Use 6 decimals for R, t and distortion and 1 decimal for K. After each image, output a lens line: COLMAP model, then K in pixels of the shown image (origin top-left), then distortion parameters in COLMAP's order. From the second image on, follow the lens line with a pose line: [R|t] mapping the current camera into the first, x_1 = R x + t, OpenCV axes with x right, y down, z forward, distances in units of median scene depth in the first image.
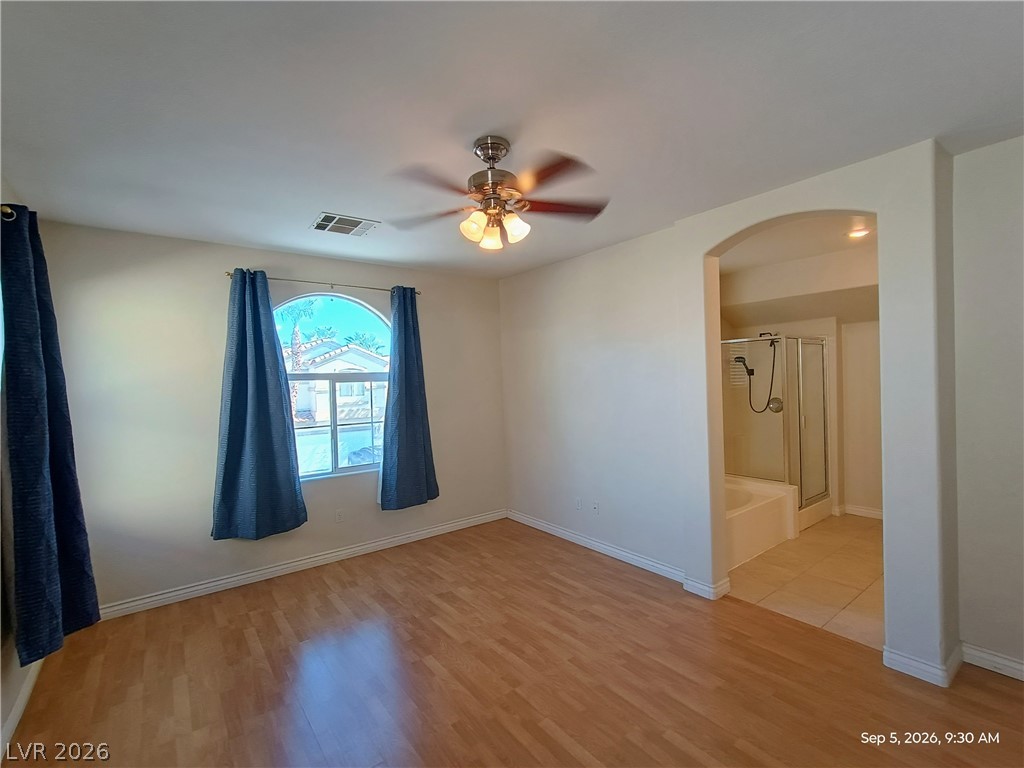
lens RADIAL K [[464.1, 0, 514.9], [0, 464.1, 384.3], [0, 0, 1]] dist [0.008775, 0.001186]
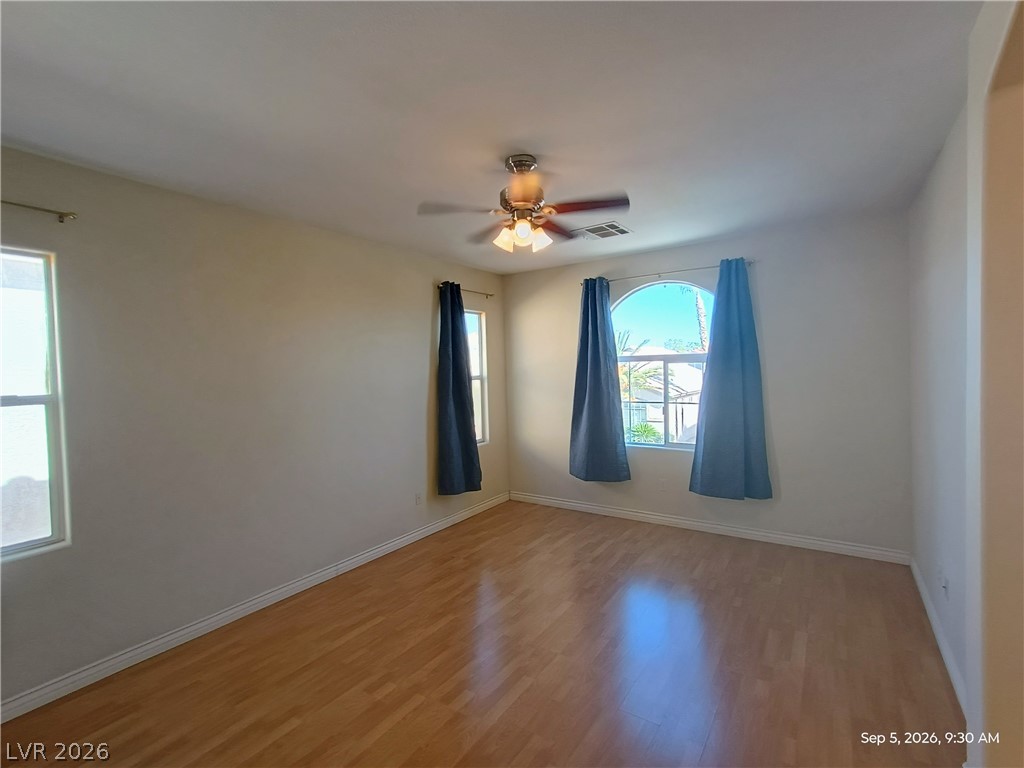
lens RADIAL K [[464.1, 0, 515.8], [0, 464.1, 387.6], [0, 0, 1]] dist [0.008775, 0.001186]
pose [[0.332960, 0.058948, -0.941097, 0.567079], [0.002949, 0.997974, 0.063554, -0.019591], [0.942936, -0.023937, 0.332112, 0.335062]]
